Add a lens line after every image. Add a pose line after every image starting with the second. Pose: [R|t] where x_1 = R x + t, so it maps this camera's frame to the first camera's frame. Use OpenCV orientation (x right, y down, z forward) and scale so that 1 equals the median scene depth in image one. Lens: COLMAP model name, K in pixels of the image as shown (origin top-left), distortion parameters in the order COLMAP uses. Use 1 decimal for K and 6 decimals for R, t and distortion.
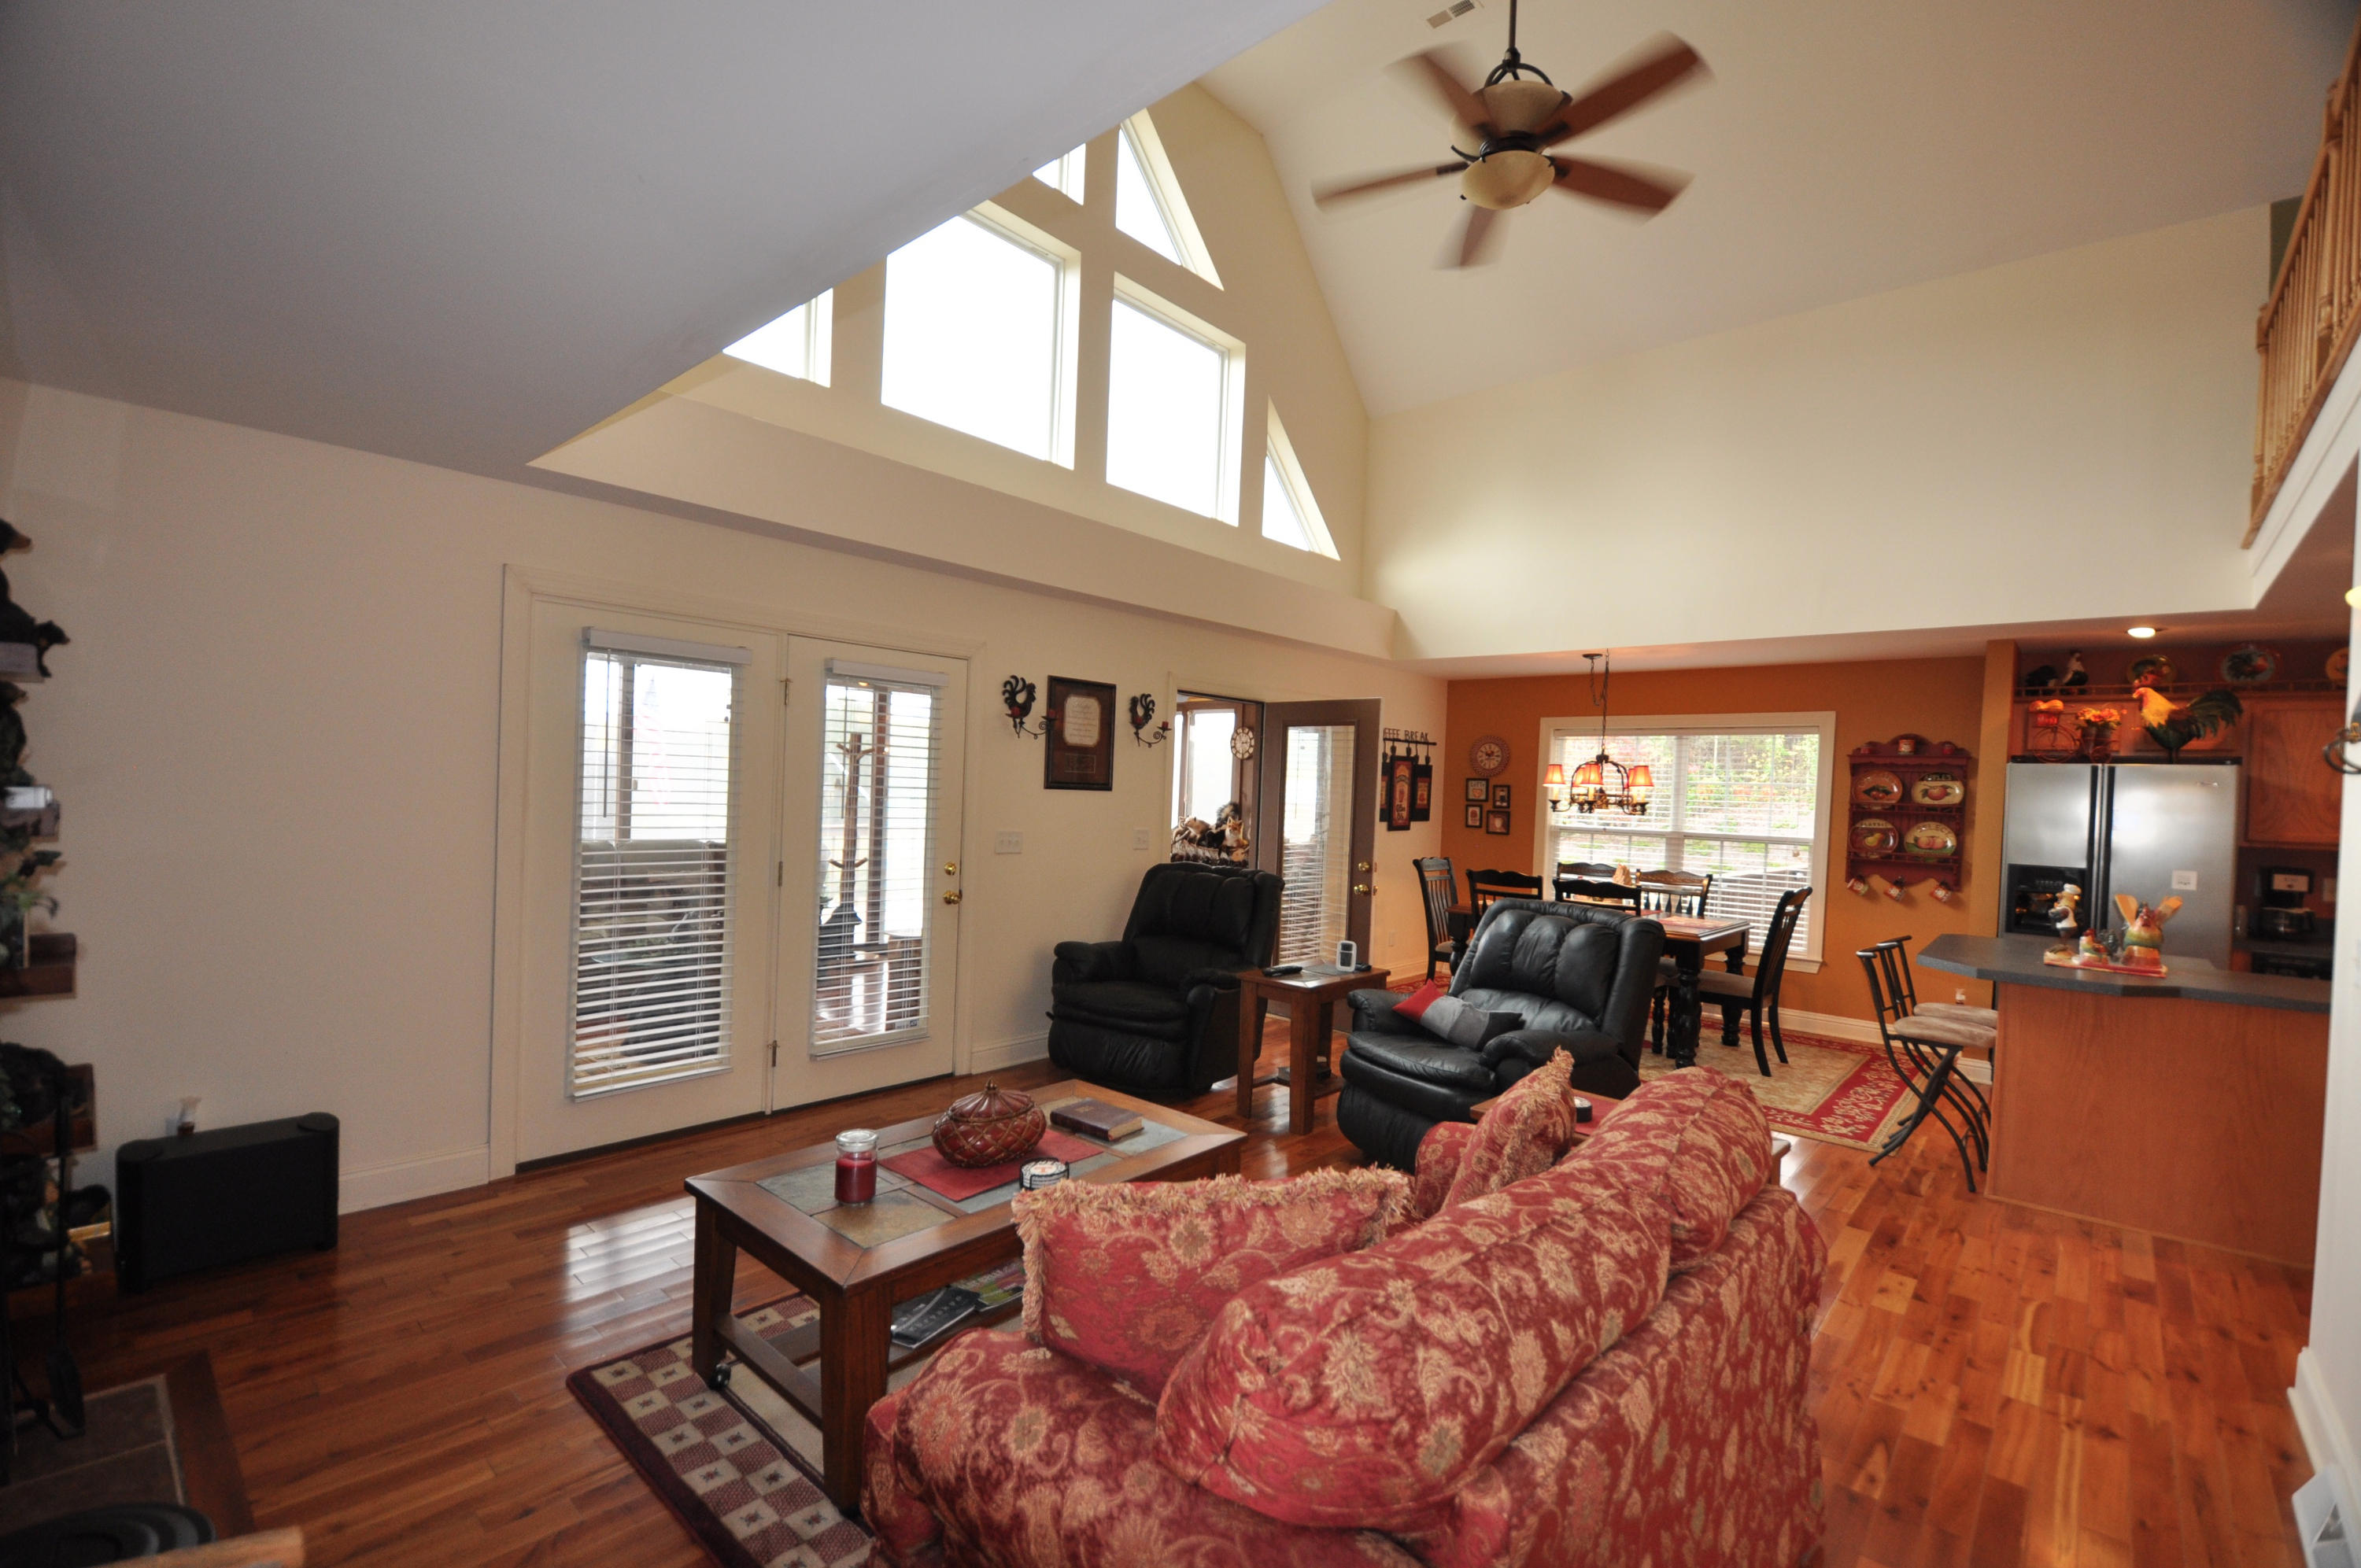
lens RADIAL K [[1020.9, 0, 1179.3], [0, 1020.9, 803.7], [0, 0, 1]] dist [0.024959, -0.028033]
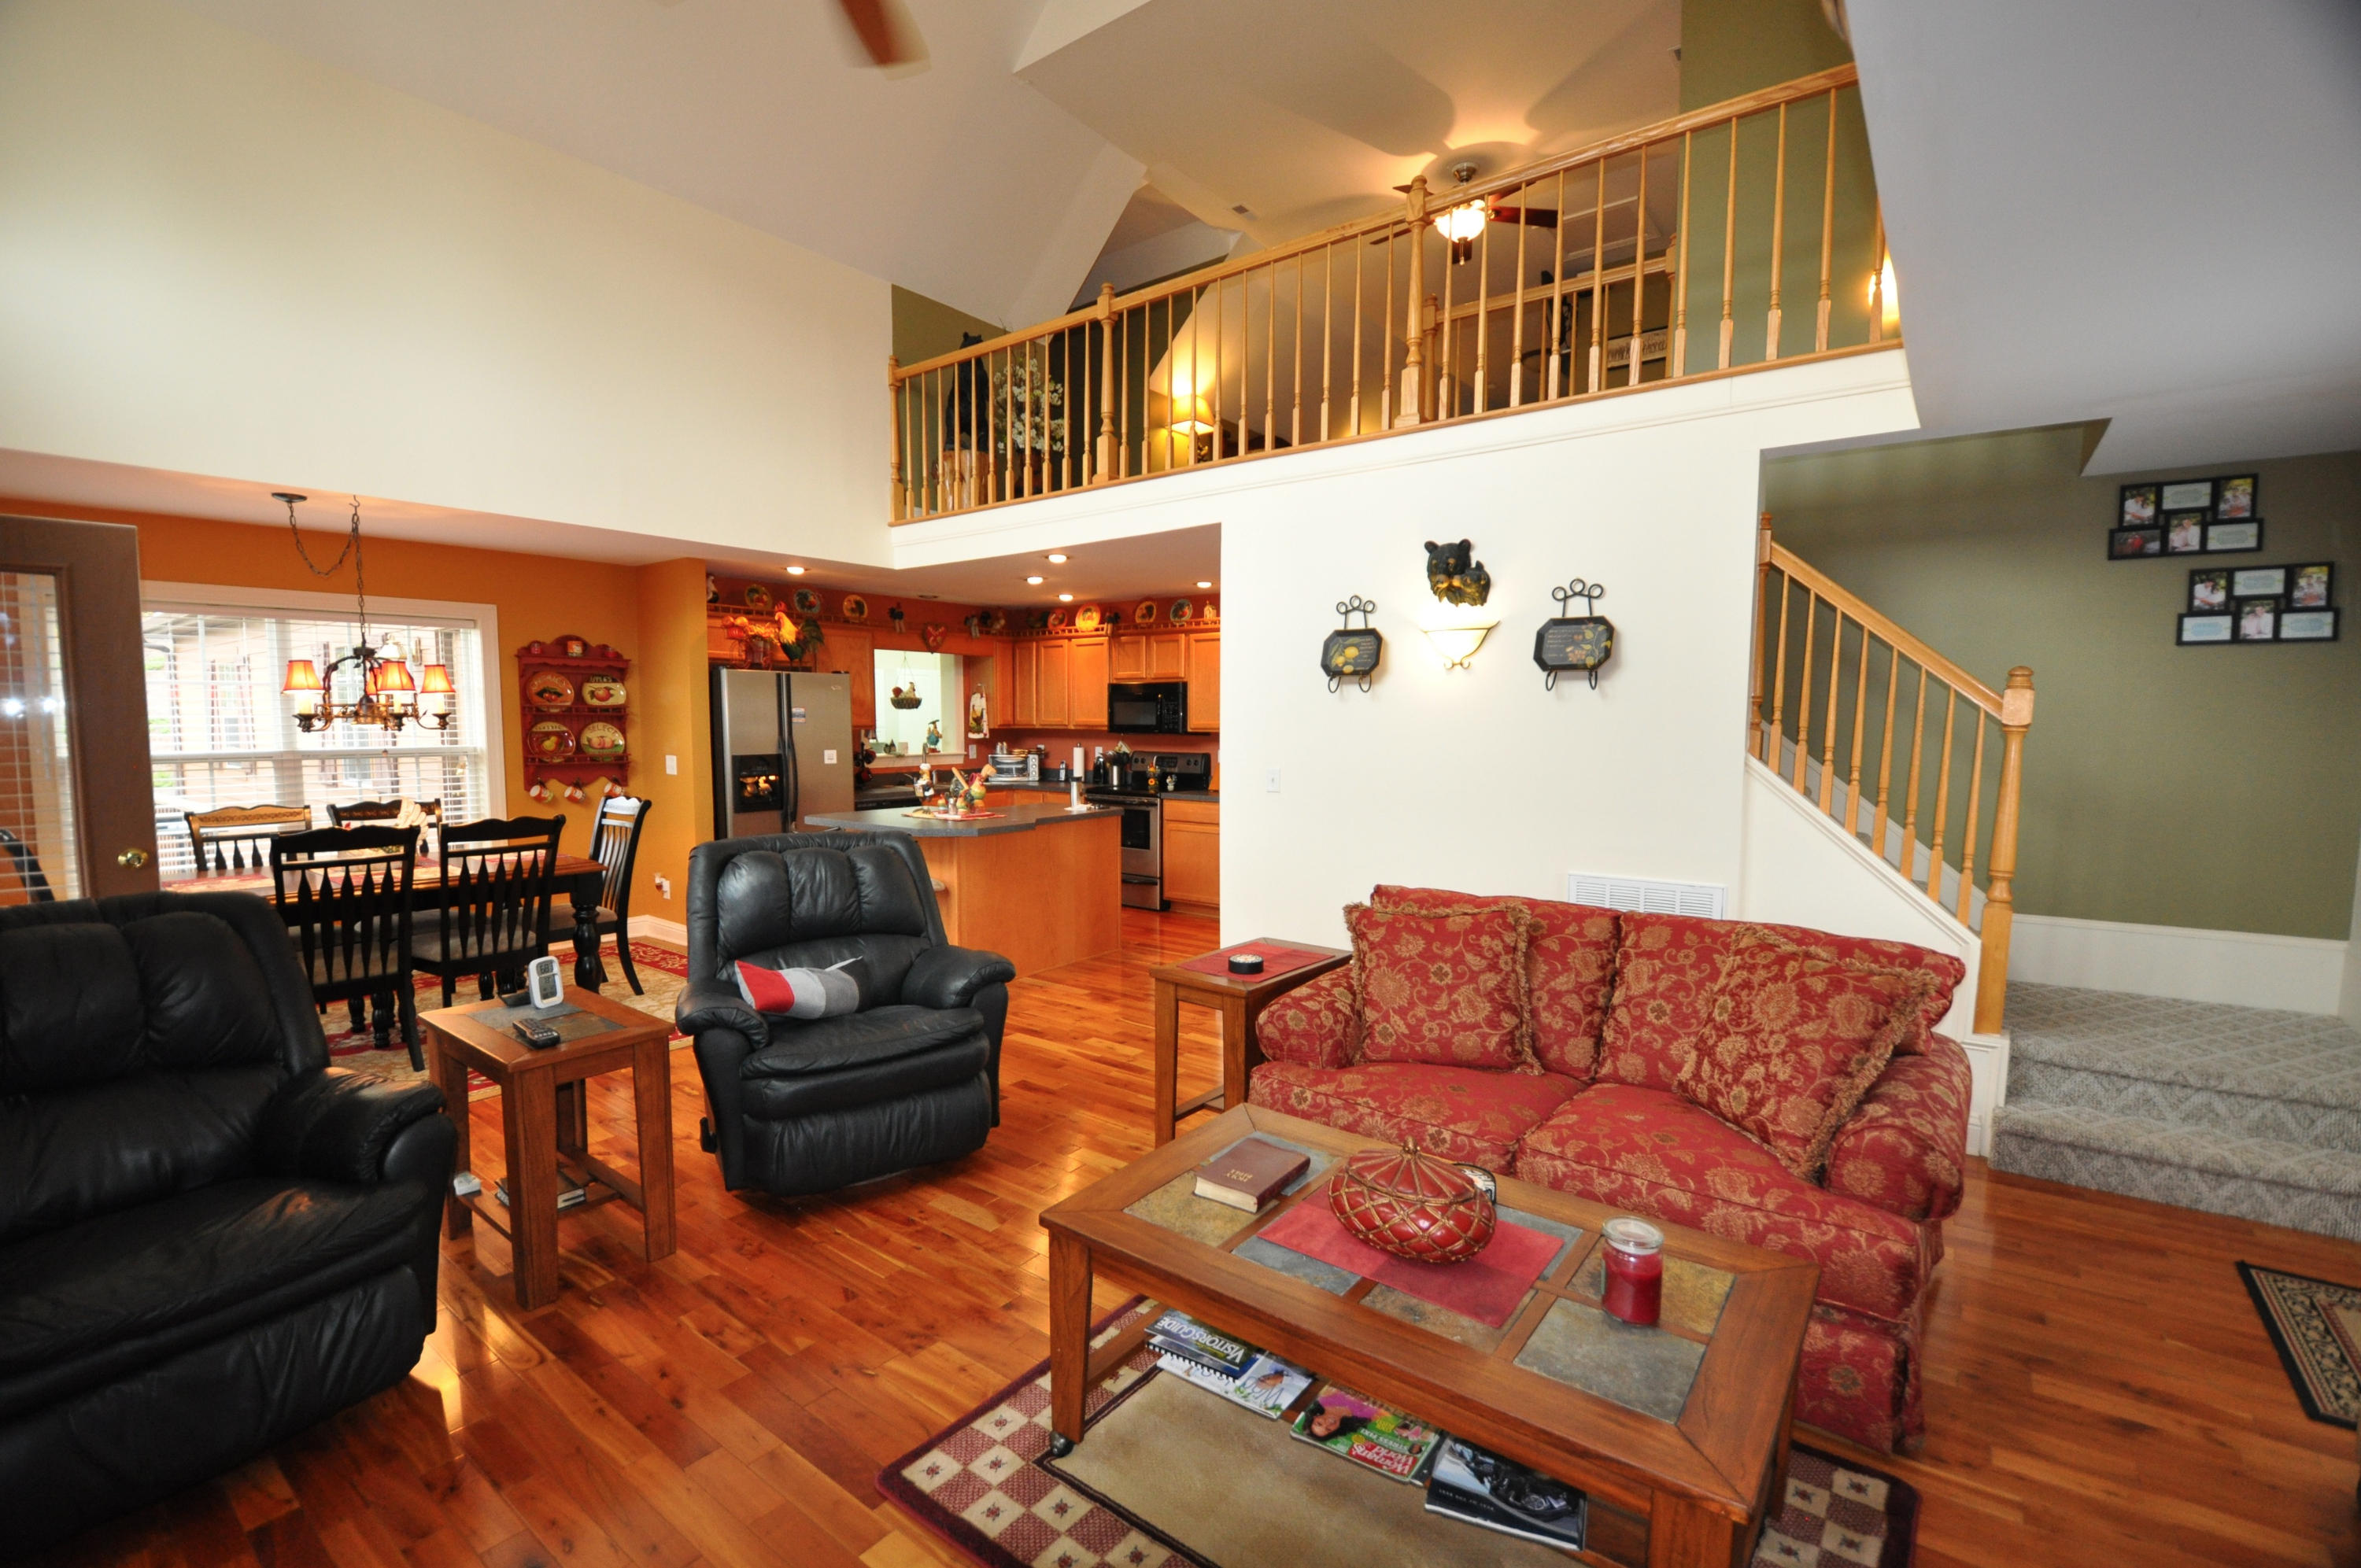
lens RADIAL K [[1019.8, 0, 1179.1], [0, 1019.8, 804.9], [0, 0, 1]] dist [0.025249, -0.030403]
pose [[-0.080639, -0.122223, 0.989221, -0.351361], [0.010063, 0.992303, 0.123424, -0.021630], [-0.996693, 0.019907, -0.078789, 0.503591]]
